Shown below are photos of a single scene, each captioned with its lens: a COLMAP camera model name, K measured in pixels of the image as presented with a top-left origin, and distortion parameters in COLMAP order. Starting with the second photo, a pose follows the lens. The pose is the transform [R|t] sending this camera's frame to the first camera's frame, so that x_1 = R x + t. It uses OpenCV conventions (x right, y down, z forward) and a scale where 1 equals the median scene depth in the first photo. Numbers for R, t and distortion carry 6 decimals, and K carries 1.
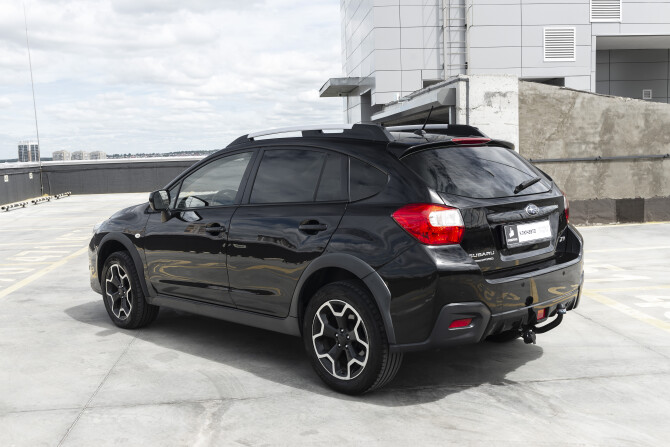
lens RADIAL K [[765.2, 0, 335.0], [0, 765.2, 223.5], [0, 0, 1]] dist [-0.032505, -0.004284]
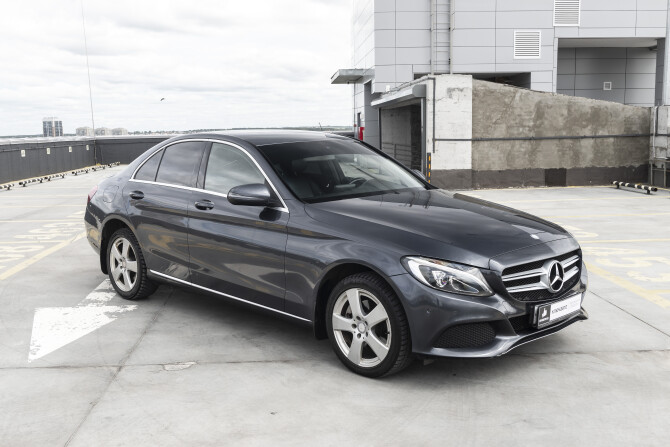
lens RADIAL K [[765.2, 0, 335.0], [0, 765.2, 223.5], [0, 0, 1]] dist [-0.032505, -0.004284]
pose [[0.999669, 0.016360, -0.019846, 0.026886], [-0.015840, 0.999535, 0.026048, 0.035855], [0.020263, -0.025725, 0.999464, -0.358187]]
